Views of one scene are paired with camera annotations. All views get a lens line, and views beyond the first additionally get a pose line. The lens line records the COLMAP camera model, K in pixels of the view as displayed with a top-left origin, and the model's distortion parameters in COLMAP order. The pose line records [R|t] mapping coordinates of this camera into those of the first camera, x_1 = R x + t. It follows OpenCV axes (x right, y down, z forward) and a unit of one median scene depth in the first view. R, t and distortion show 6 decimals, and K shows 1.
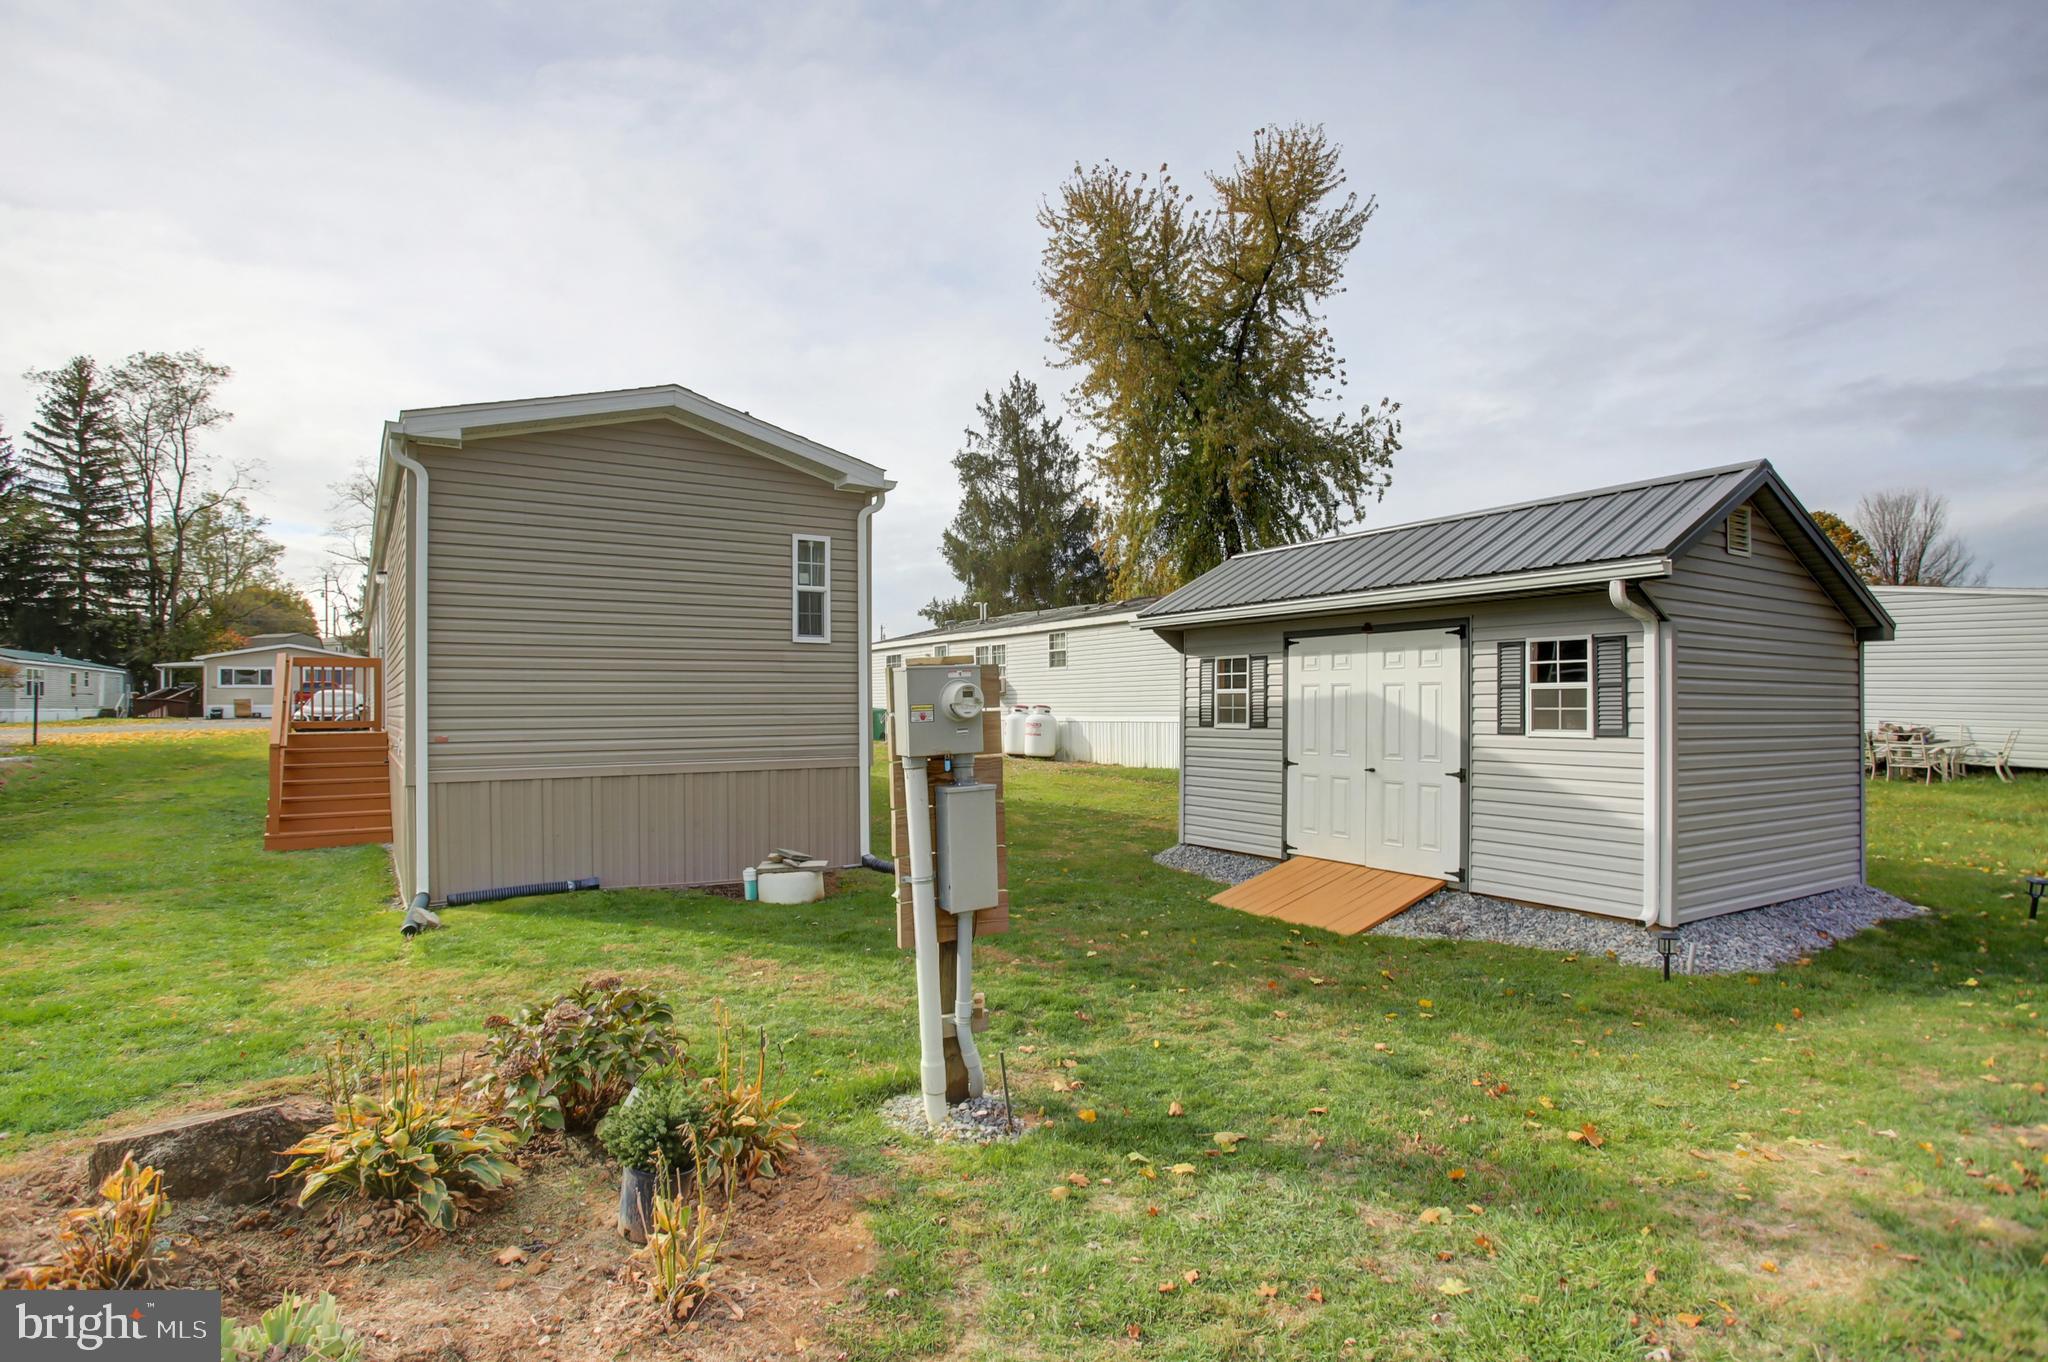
lens RADIAL K [[1004.2, 0, 1028.6], [0, 1004.2, 702.8], [0, 0, 1]] dist [-0.089731, 0.035954]
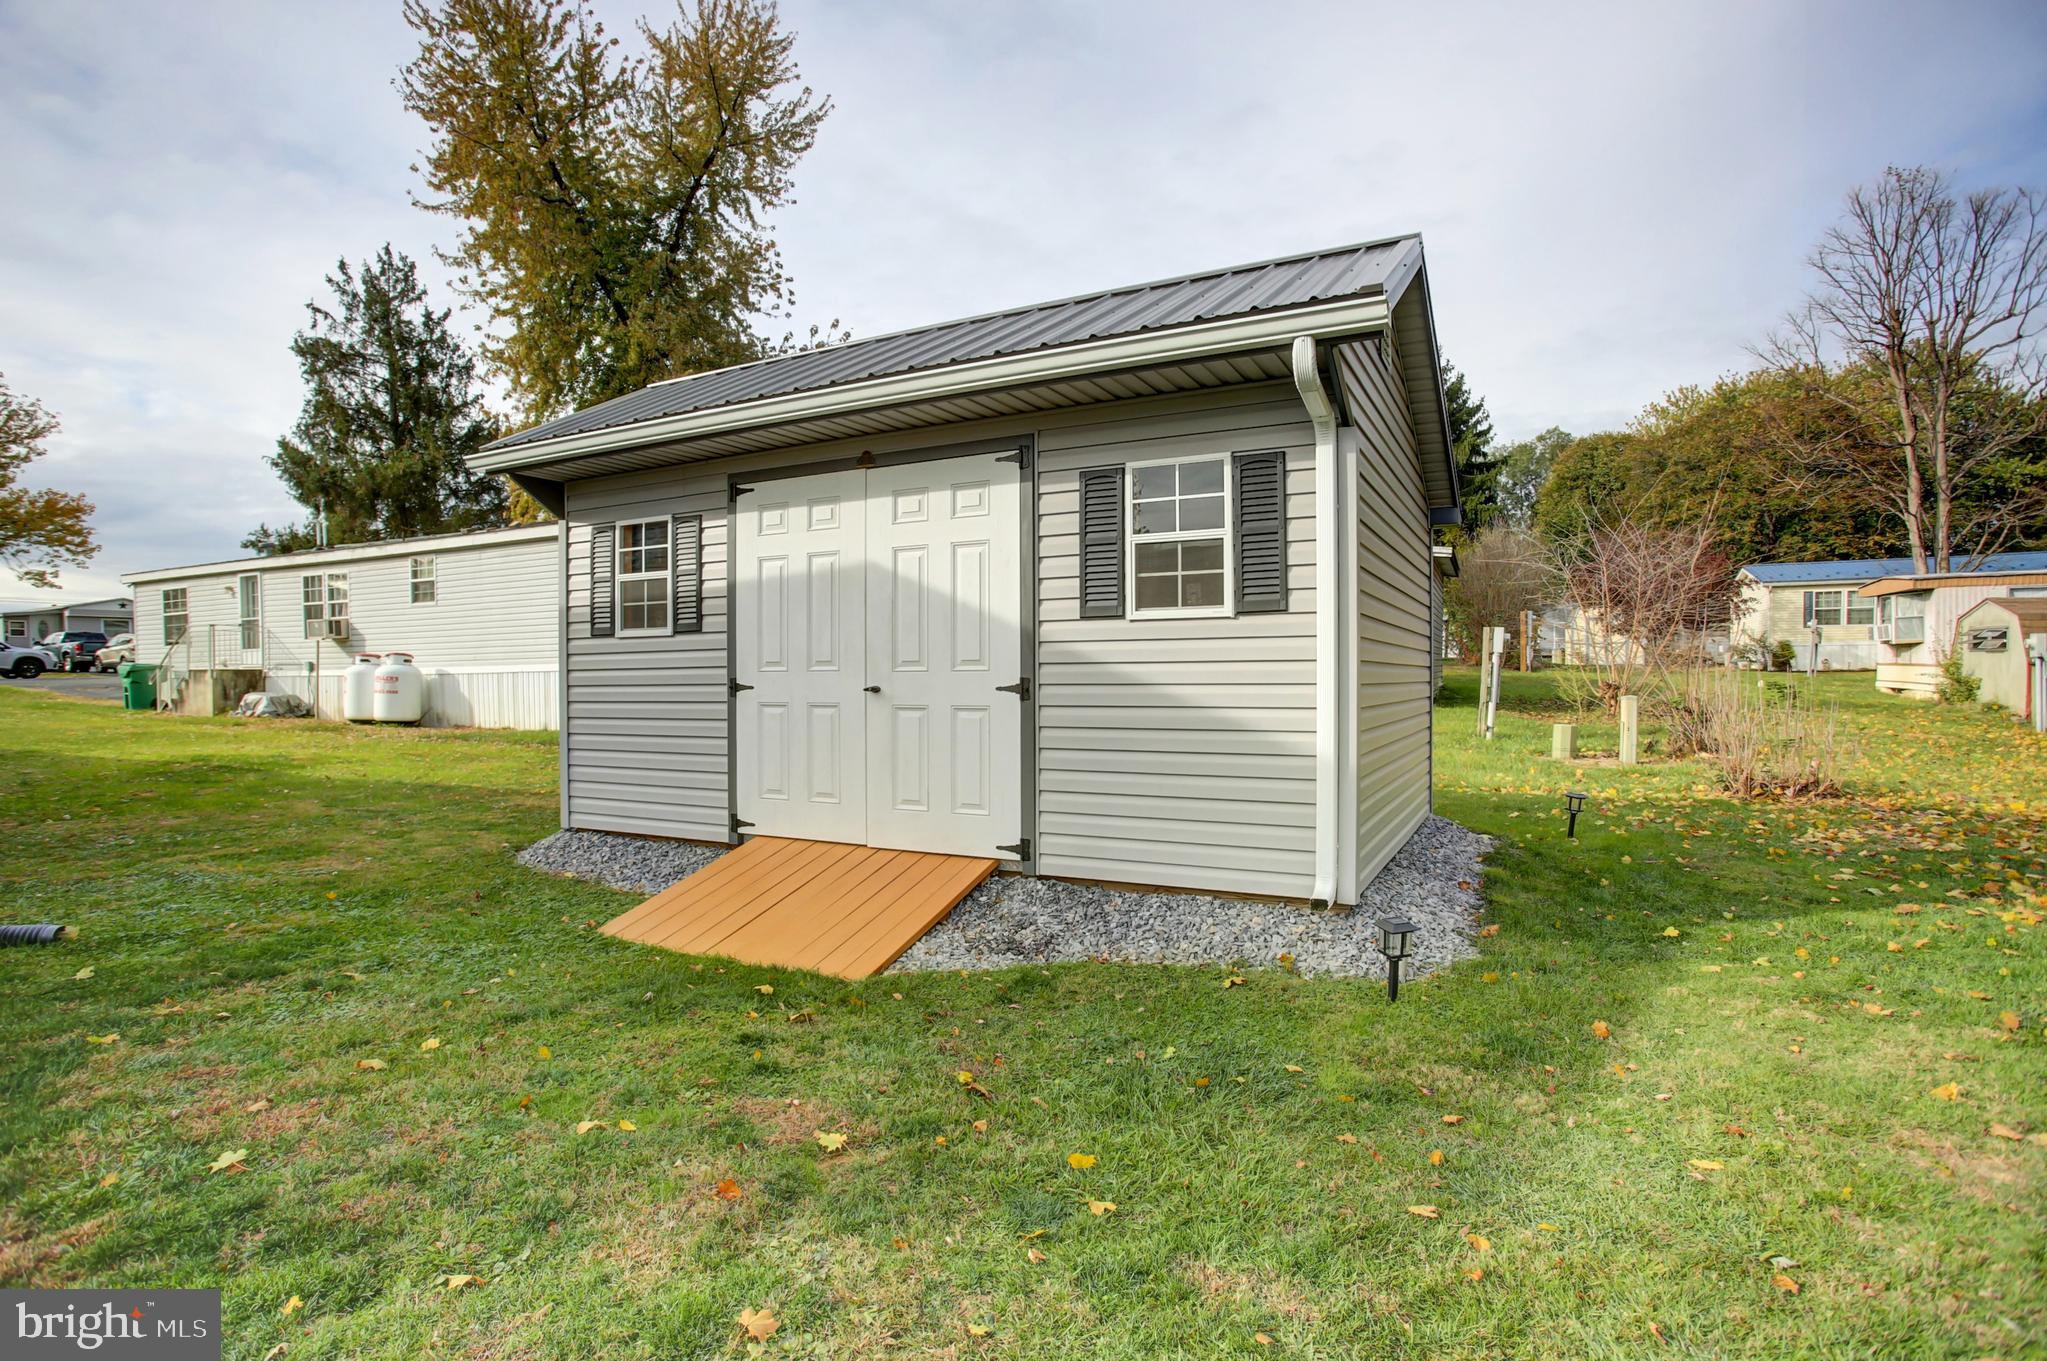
lens RADIAL K [[1024.8, 0, 1014.8], [0, 1024.8, 671.5], [0, 0, 1]] dist [-0.079024, 0.039066]
pose [[0.862512, -0.008874, 0.505959, 0.078007], [0.008291, 0.999960, 0.003404, 0.043431], [-0.505969, 0.001259, 0.862551, 0.321989]]
